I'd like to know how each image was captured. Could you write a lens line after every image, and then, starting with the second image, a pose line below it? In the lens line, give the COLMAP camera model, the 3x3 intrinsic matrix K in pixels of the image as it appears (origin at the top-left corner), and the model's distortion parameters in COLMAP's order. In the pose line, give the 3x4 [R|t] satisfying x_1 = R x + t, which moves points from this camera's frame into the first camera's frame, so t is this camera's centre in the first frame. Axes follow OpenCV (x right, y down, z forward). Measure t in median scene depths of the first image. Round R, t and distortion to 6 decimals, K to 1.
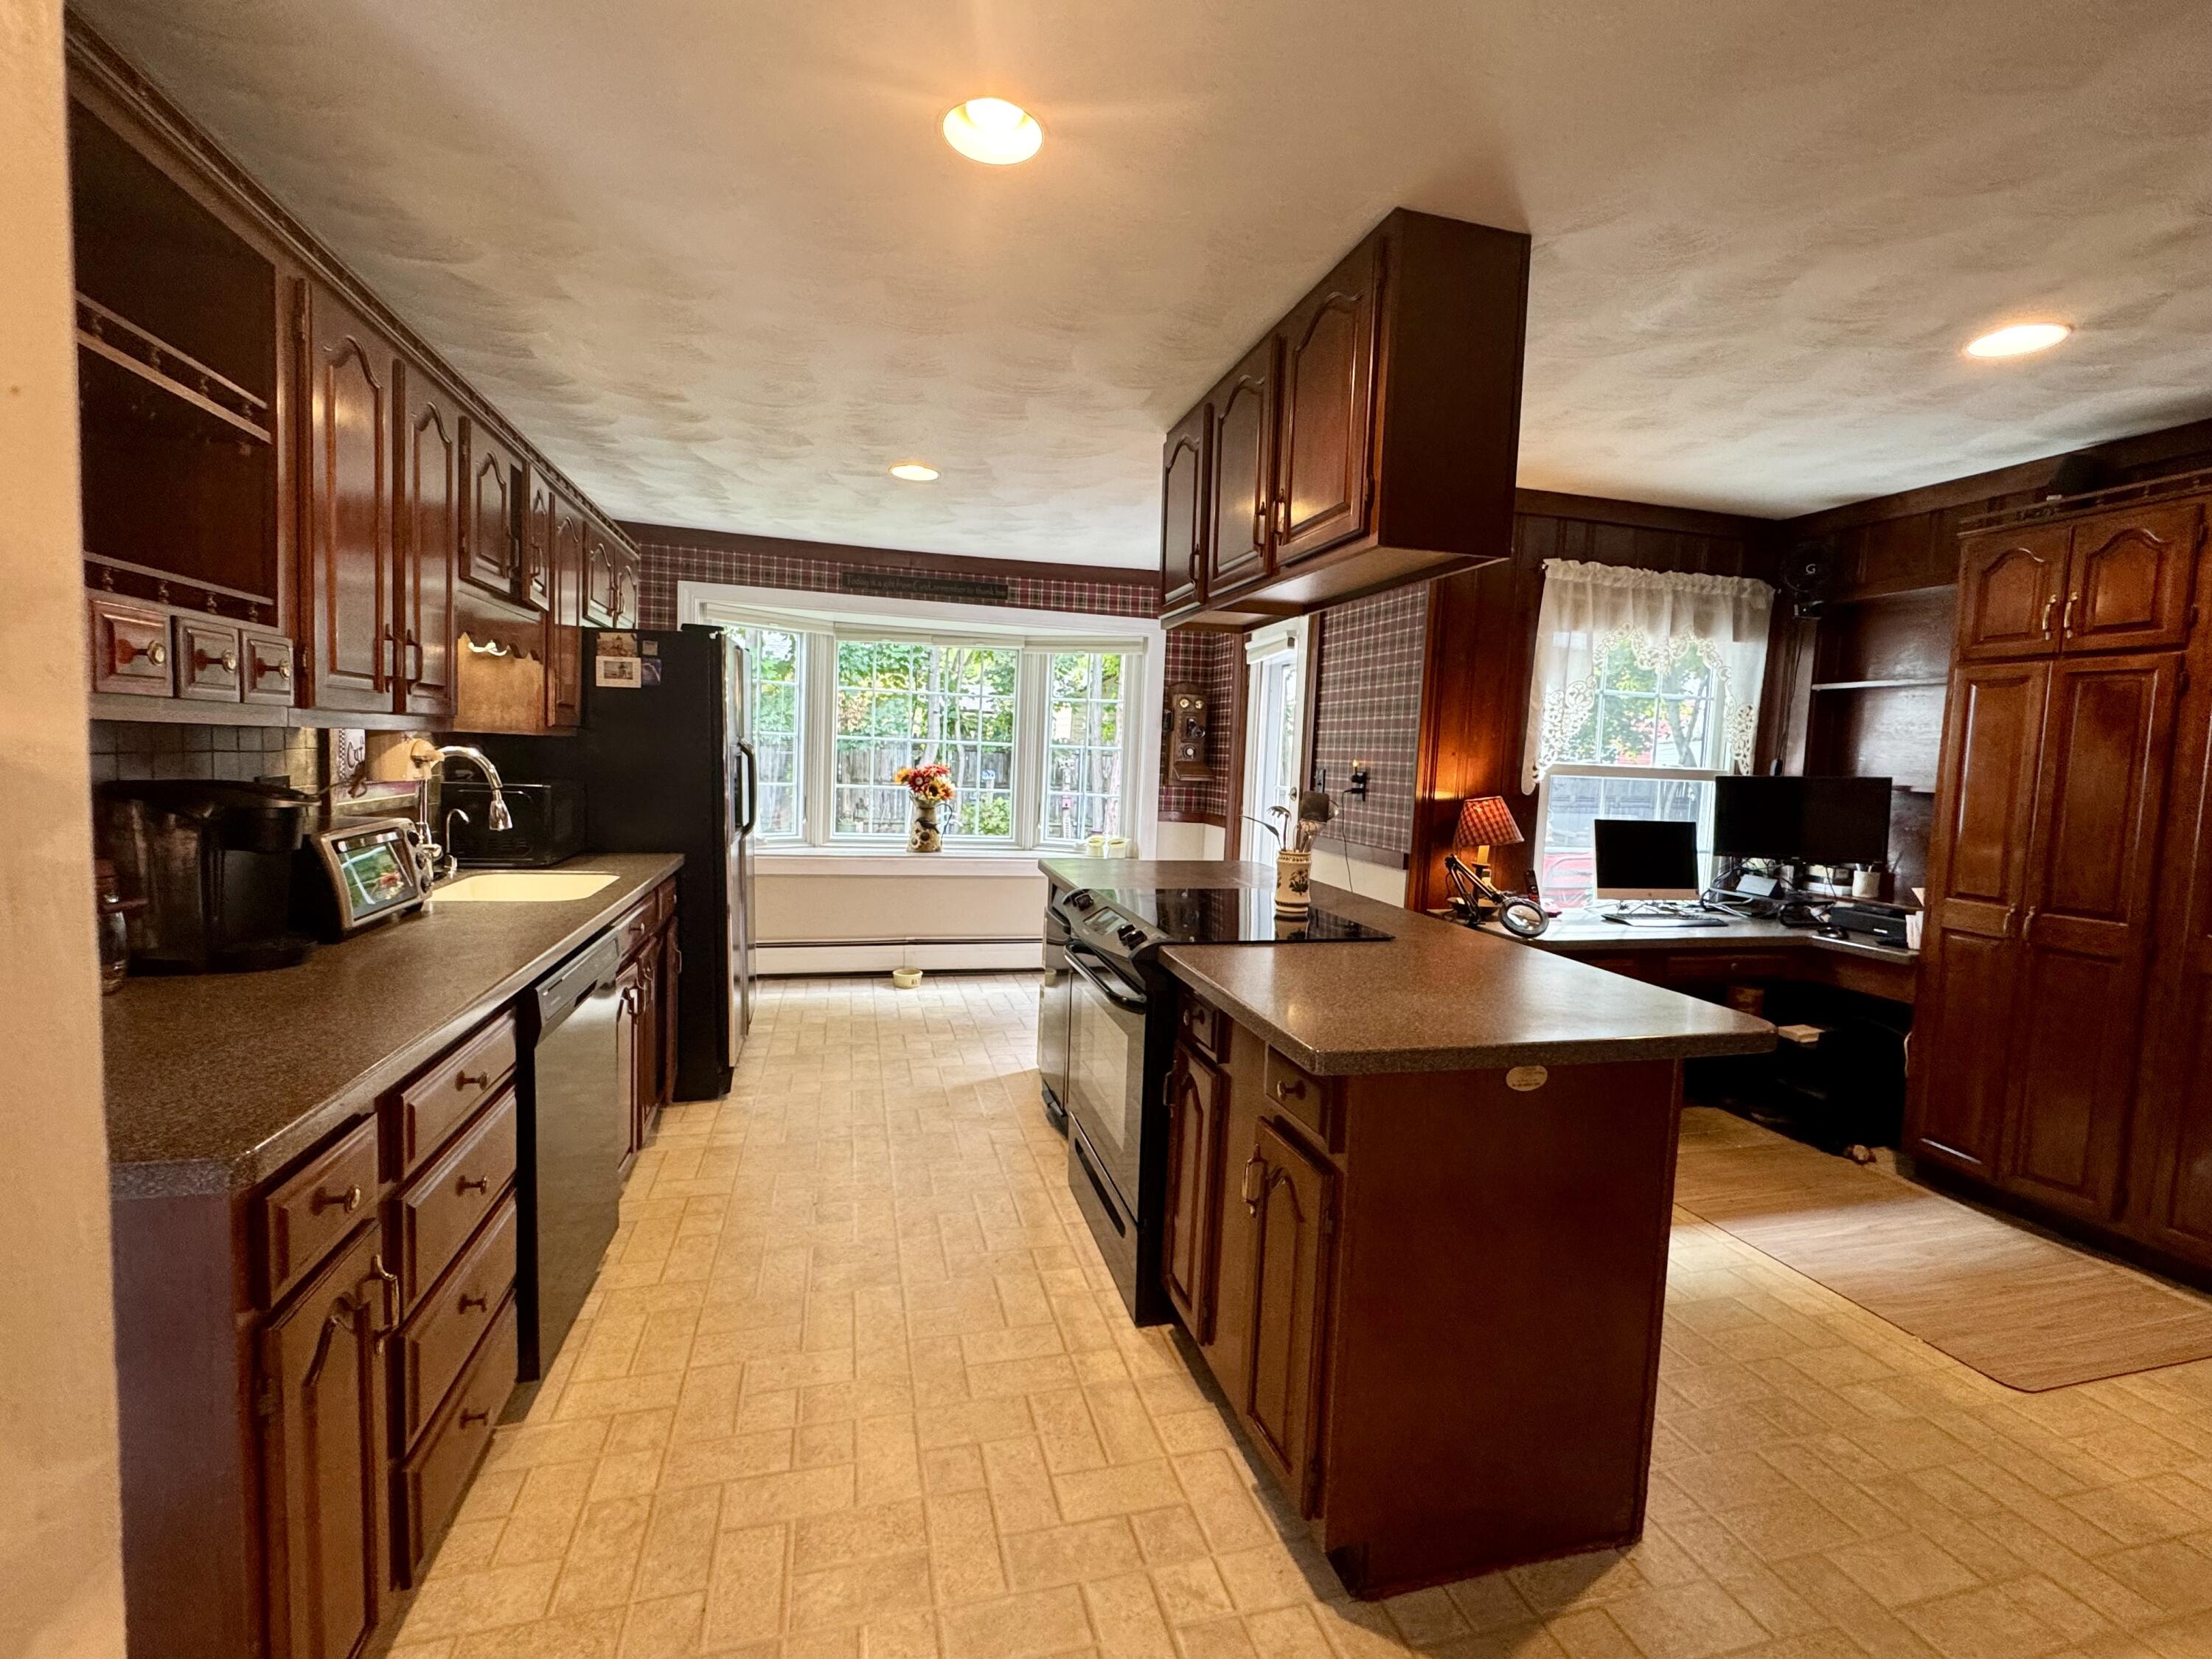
lens RADIAL K [[961.9, 0, 1106.0], [0, 961.9, 829.5], [0, 0, 1]] dist [-0.001259, 0.000210]
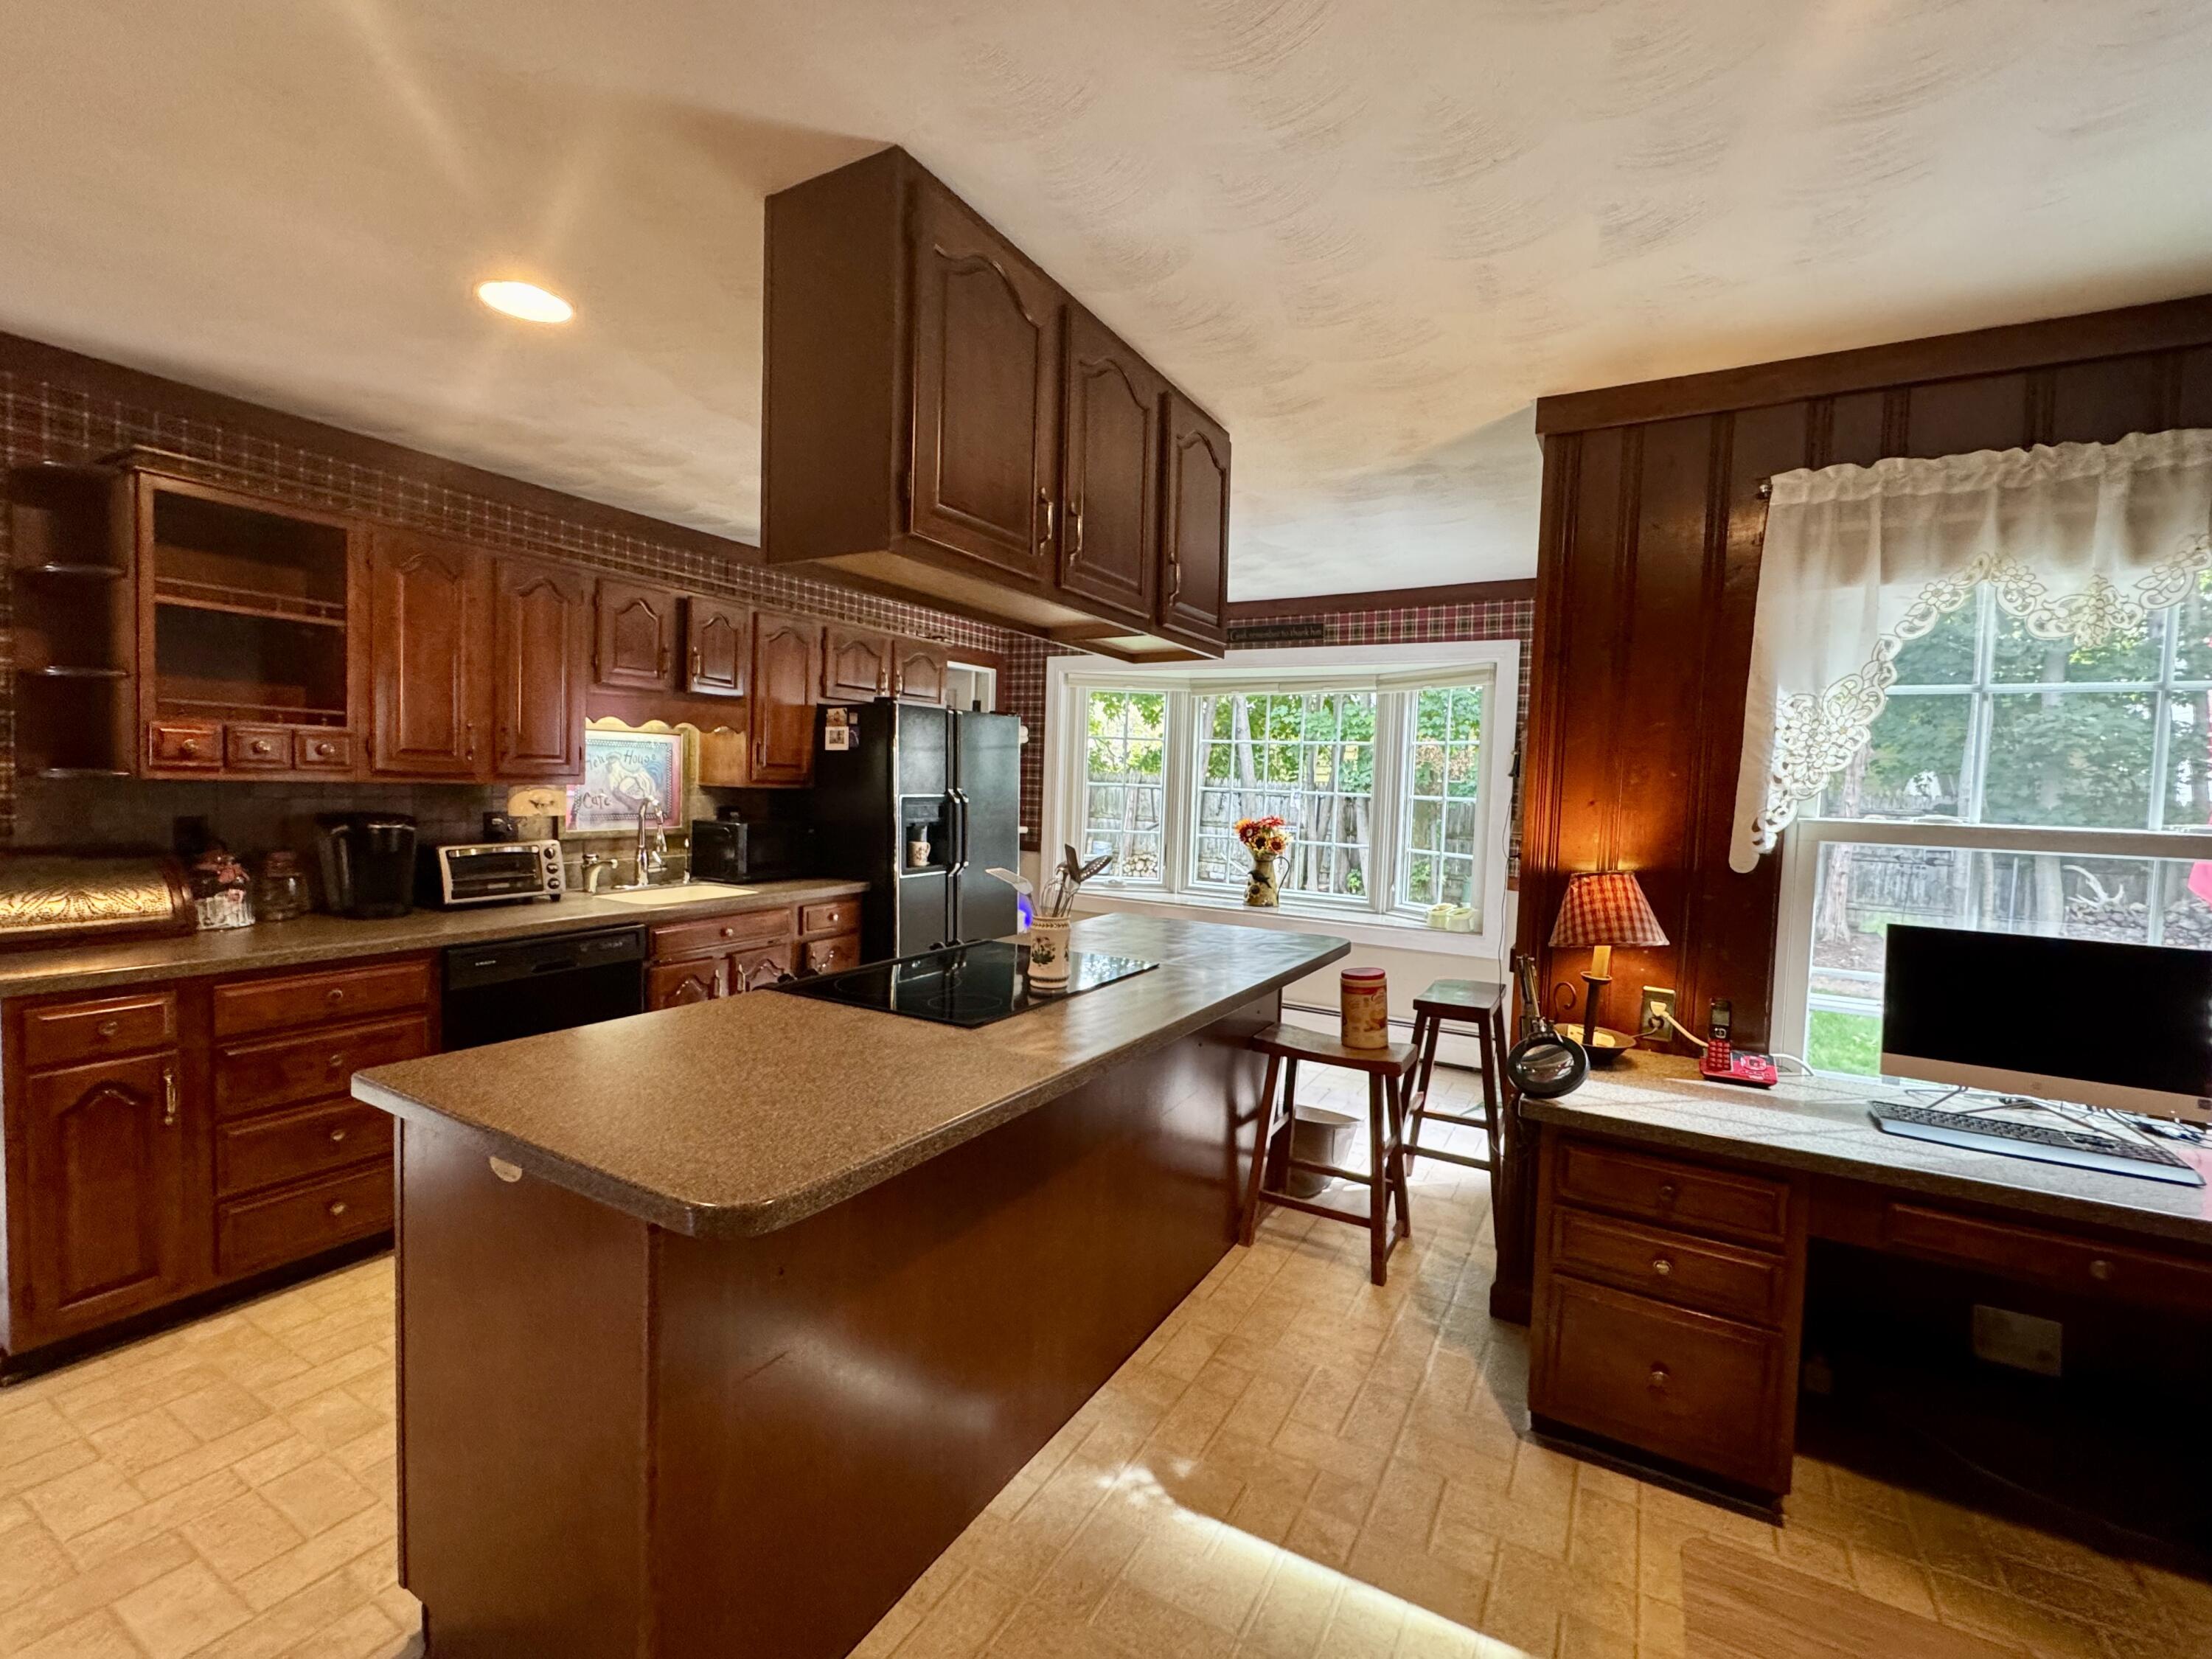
lens RADIAL K [[961.9, 0, 1106.0], [0, 961.9, 829.5], [0, 0, 1]] dist [-0.001259, 0.000210]
pose [[0.707933, 0.021237, -0.705960, 0.577168], [-0.061294, 0.997624, -0.031454, -0.020047], [0.703615, 0.065539, 0.707552, 0.301556]]
